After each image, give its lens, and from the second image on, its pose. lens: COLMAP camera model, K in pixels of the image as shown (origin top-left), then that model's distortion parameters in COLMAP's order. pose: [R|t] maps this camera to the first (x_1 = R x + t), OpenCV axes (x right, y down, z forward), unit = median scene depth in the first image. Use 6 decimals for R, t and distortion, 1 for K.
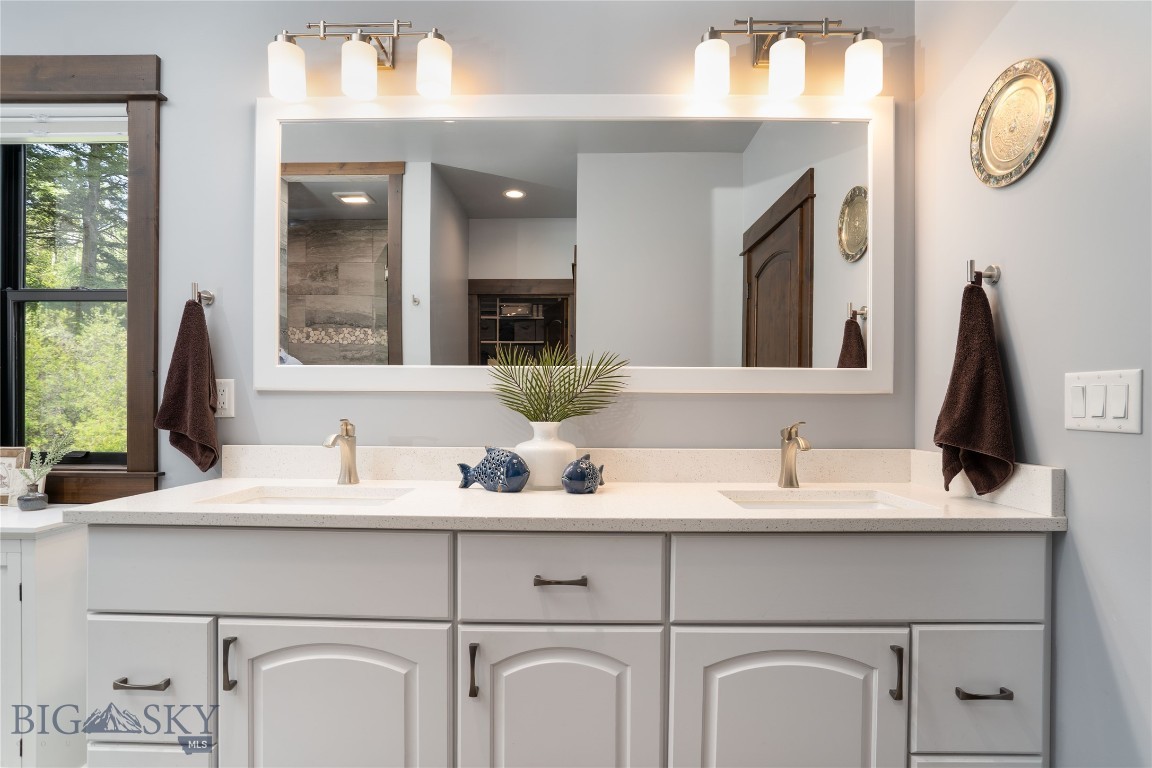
lens RADIAL K [[560.9, 0, 559.4], [0, 560.9, 402.1], [0, 0, 1]] dist [-0.001230, -0.000469]
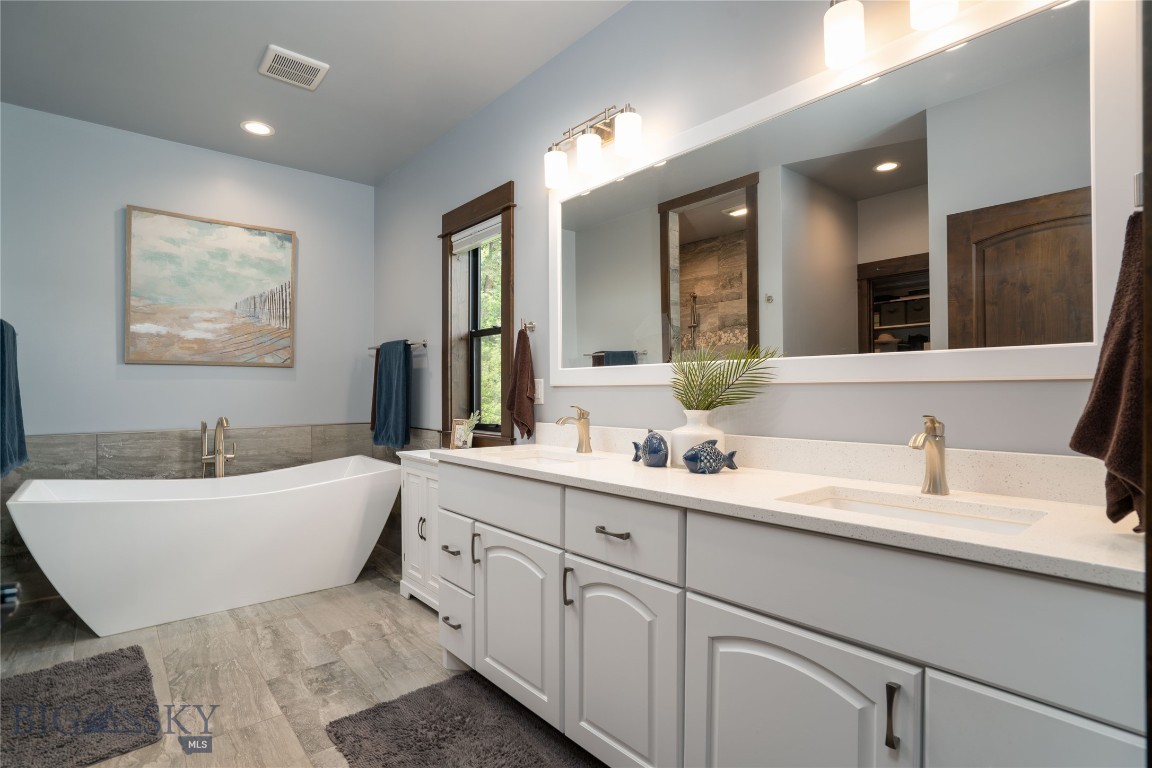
lens RADIAL K [[560.9, 0, 571.8], [0, 560.9, 386.9], [0, 0, 1]] dist [-0.001230, -0.000469]
pose [[0.671044, -0.014556, -0.741275, 0.619793], [0.000227, 0.999811, -0.019428, 0.009783], [0.741418, 0.012868, 0.670920, 0.052122]]
